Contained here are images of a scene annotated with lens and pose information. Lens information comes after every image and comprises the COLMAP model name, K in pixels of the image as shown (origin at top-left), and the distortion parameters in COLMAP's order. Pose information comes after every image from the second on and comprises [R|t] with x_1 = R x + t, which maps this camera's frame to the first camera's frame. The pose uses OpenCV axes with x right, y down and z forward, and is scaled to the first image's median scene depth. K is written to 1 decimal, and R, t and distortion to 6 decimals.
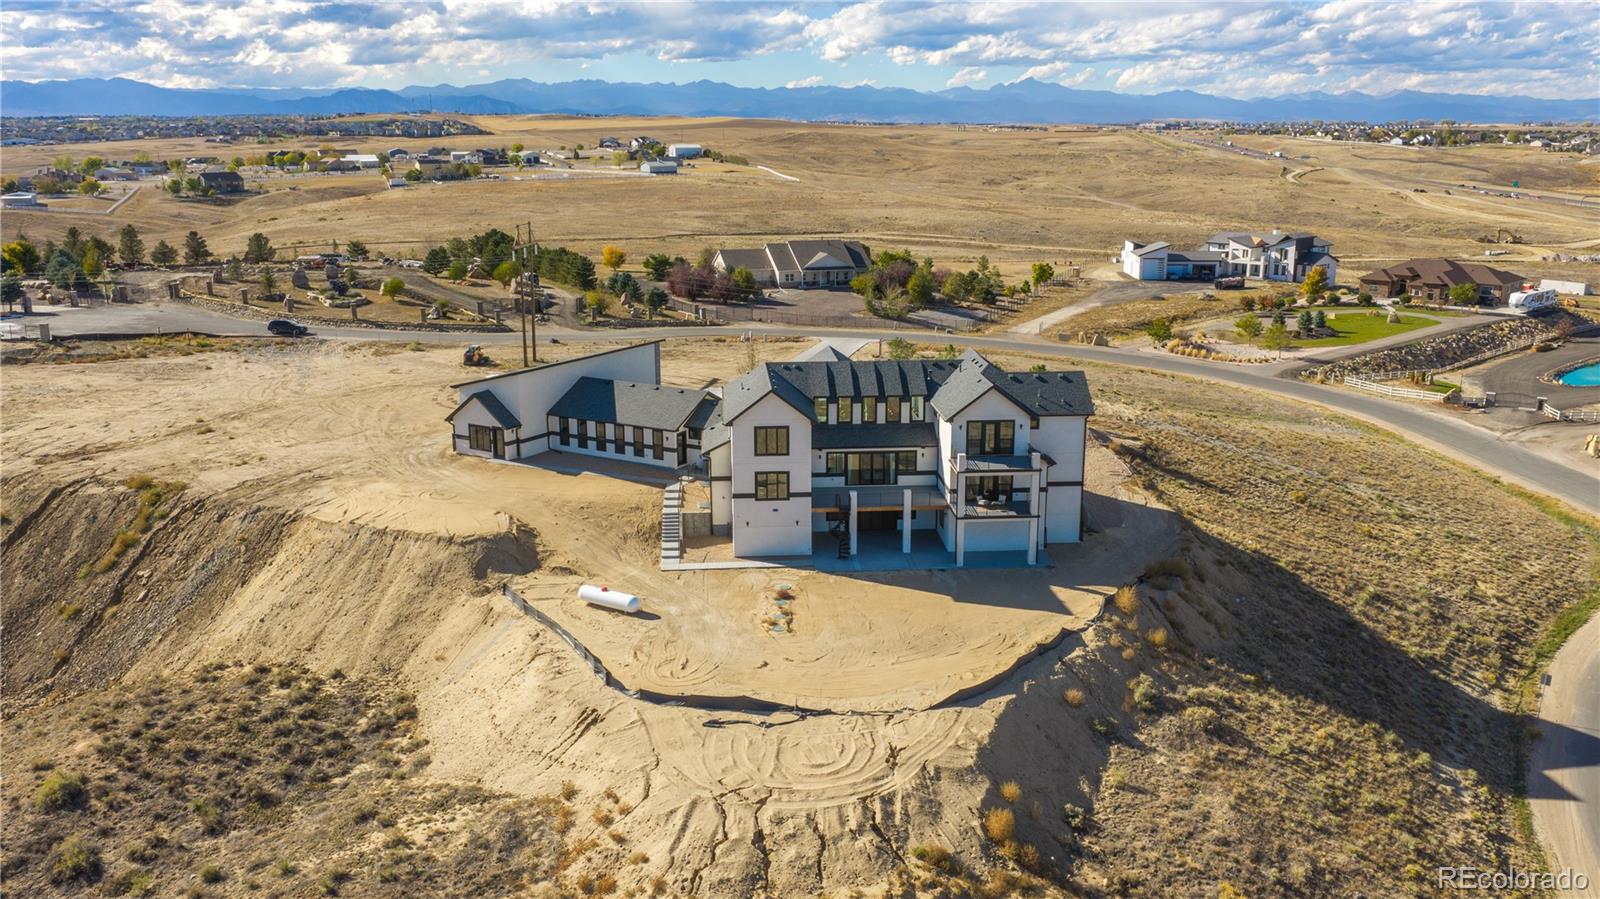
lens RADIAL K [[1324.6, 0, 800.0], [0, 1324.6, 449.5], [0, 0, 1]] dist [0.013930, -0.033963]
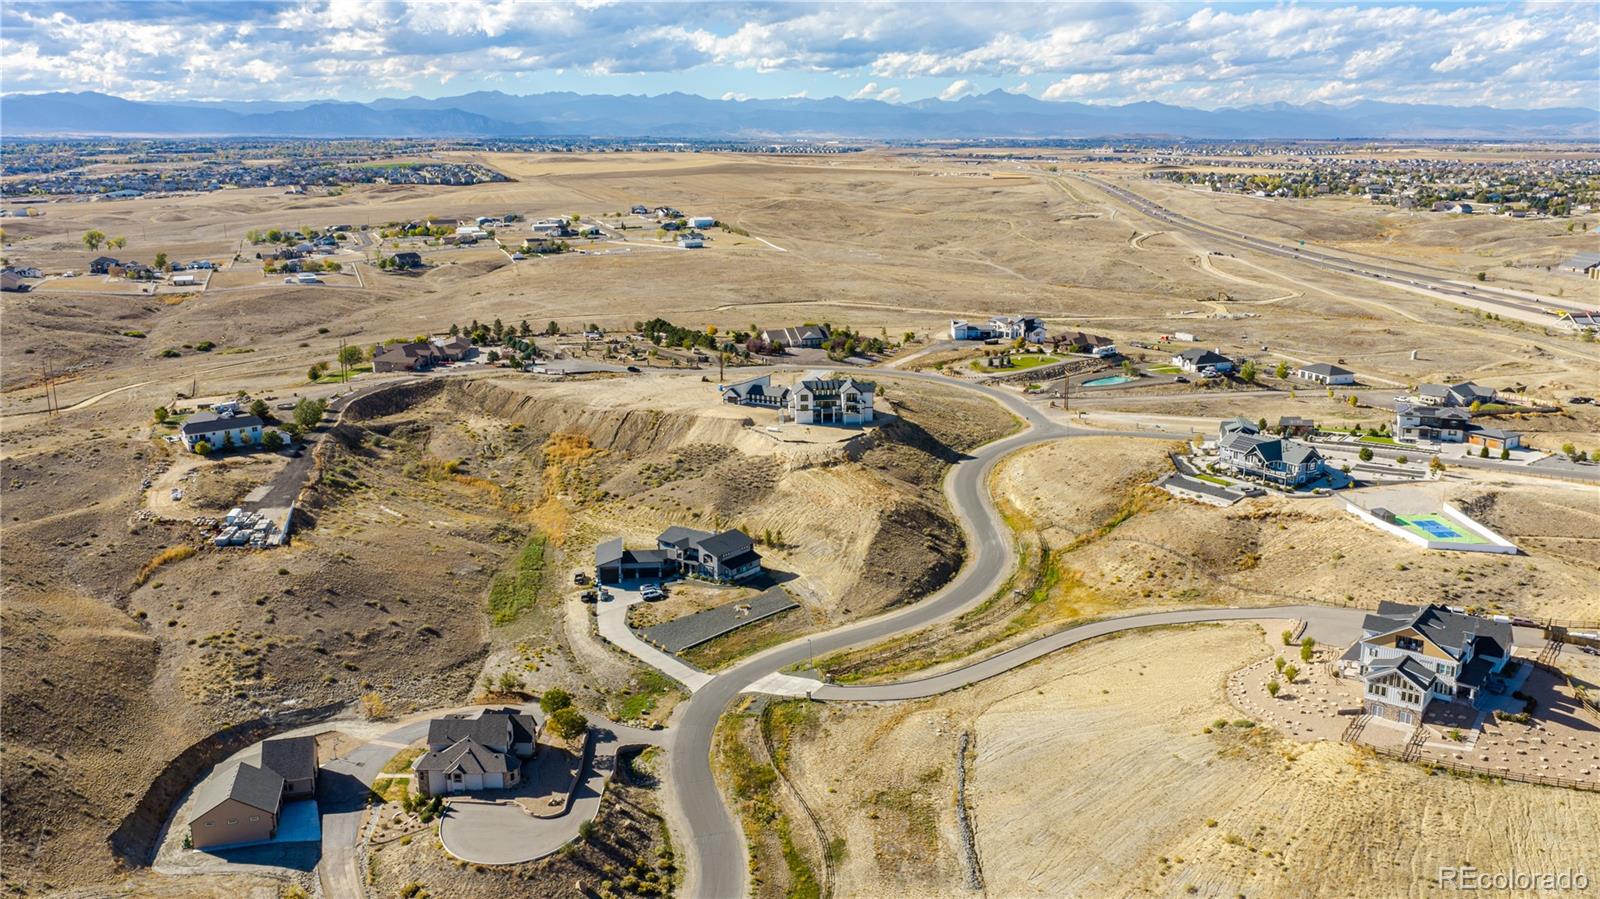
lens RADIAL K [[1324.6, 0, 800.0], [0, 1324.6, 449.5], [0, 0, 1]] dist [0.013930, -0.033963]
pose [[0.999769, -0.007179, 0.020250, -0.123298], [0.007324, 0.999948, -0.007110, 0.193666], [-0.020198, 0.007256, 0.999770, -3.401198]]
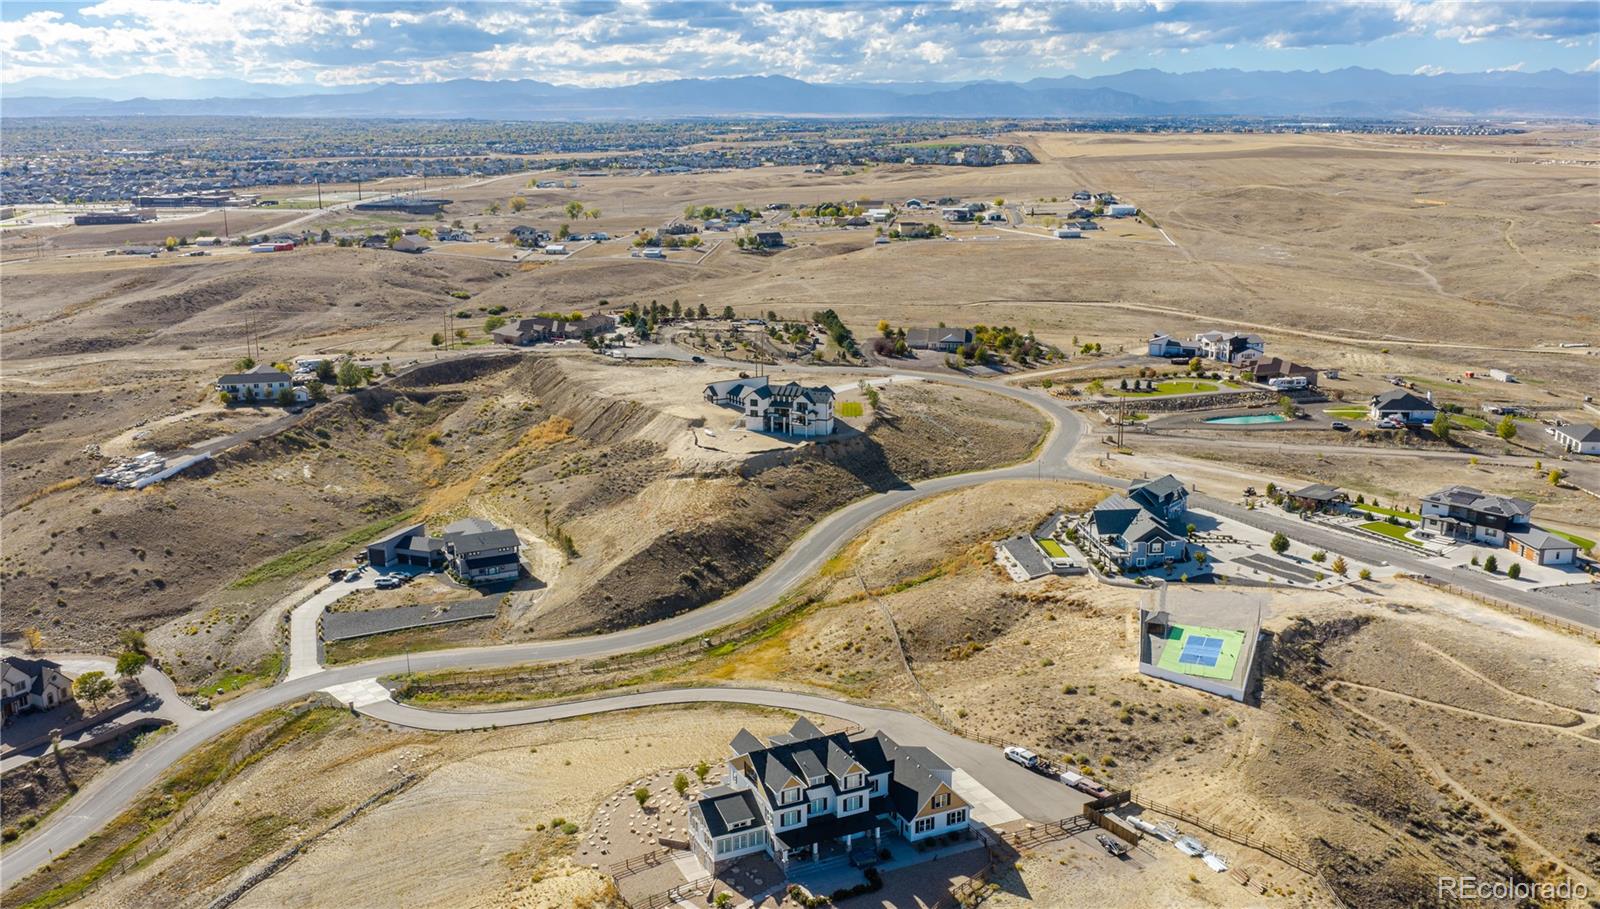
lens RADIAL K [[1370.5, 0, 800.0], [0, 1370.5, 454.5], [0, 0, 1]] dist [0.008297, -0.017404]
pose [[0.903227, 0.100656, -0.417191, 1.841008], [-0.099651, 0.994727, 0.024253, 0.034919], [0.417433, 0.019667, 0.908495, -2.754837]]
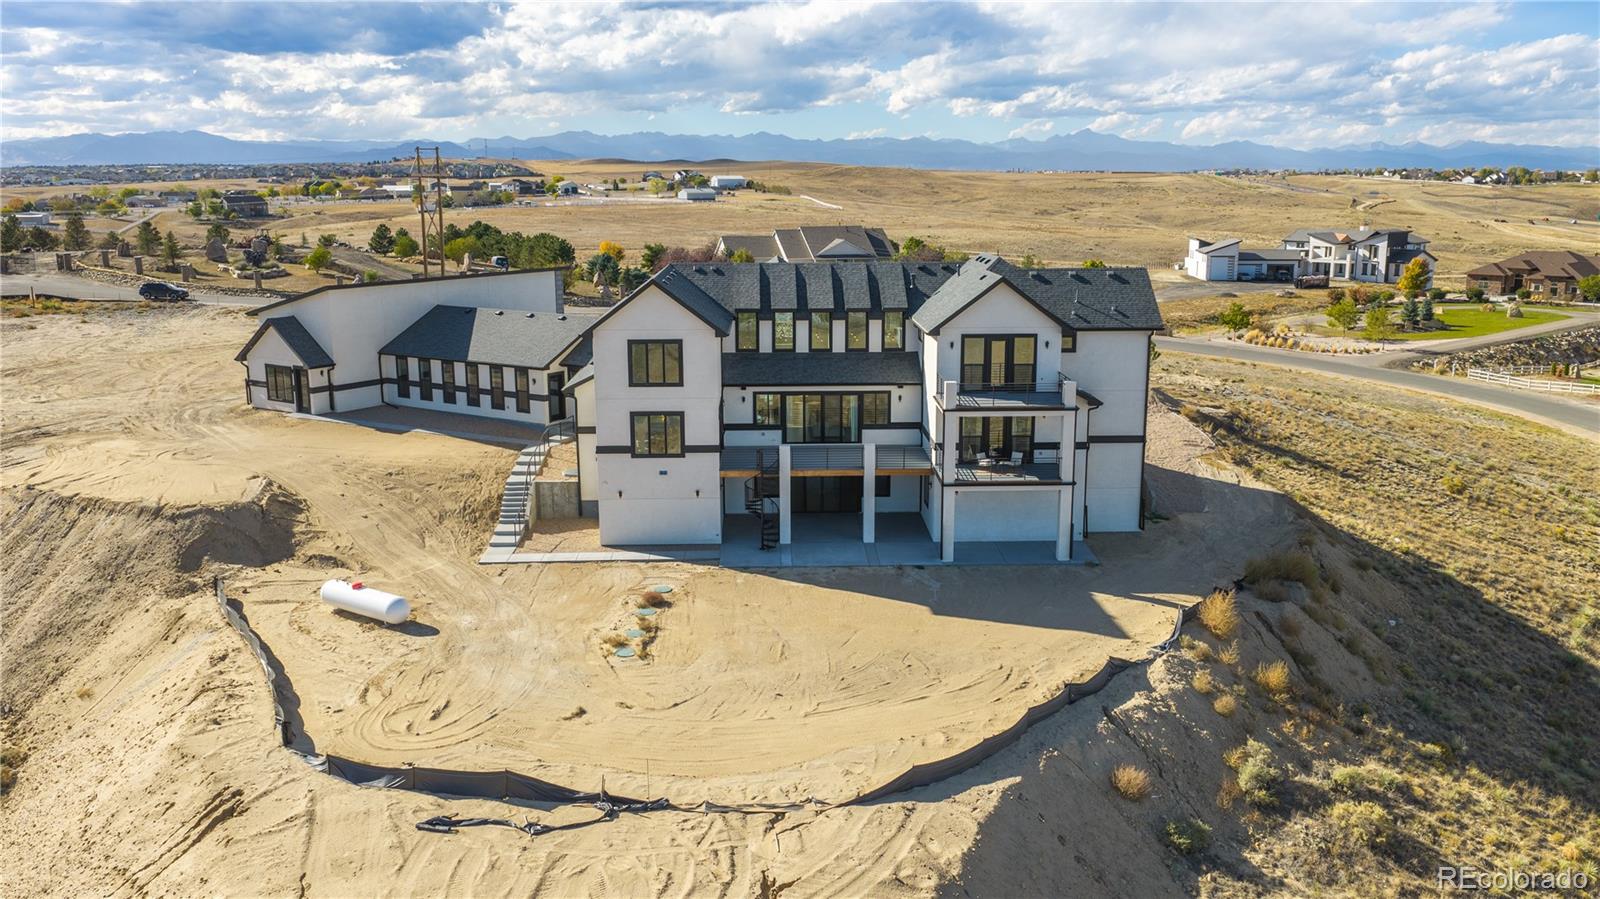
lens RADIAL K [[1324.6, 0, 800.0], [0, 1324.6, 449.5], [0, 0, 1]] dist [0.013930, -0.033963]
pose [[0.999125, 0.007590, -0.041126, 0.070389], [-0.009107, 0.999281, -0.036814, 0.054478], [0.040817, 0.037156, 0.998476, 0.339112]]
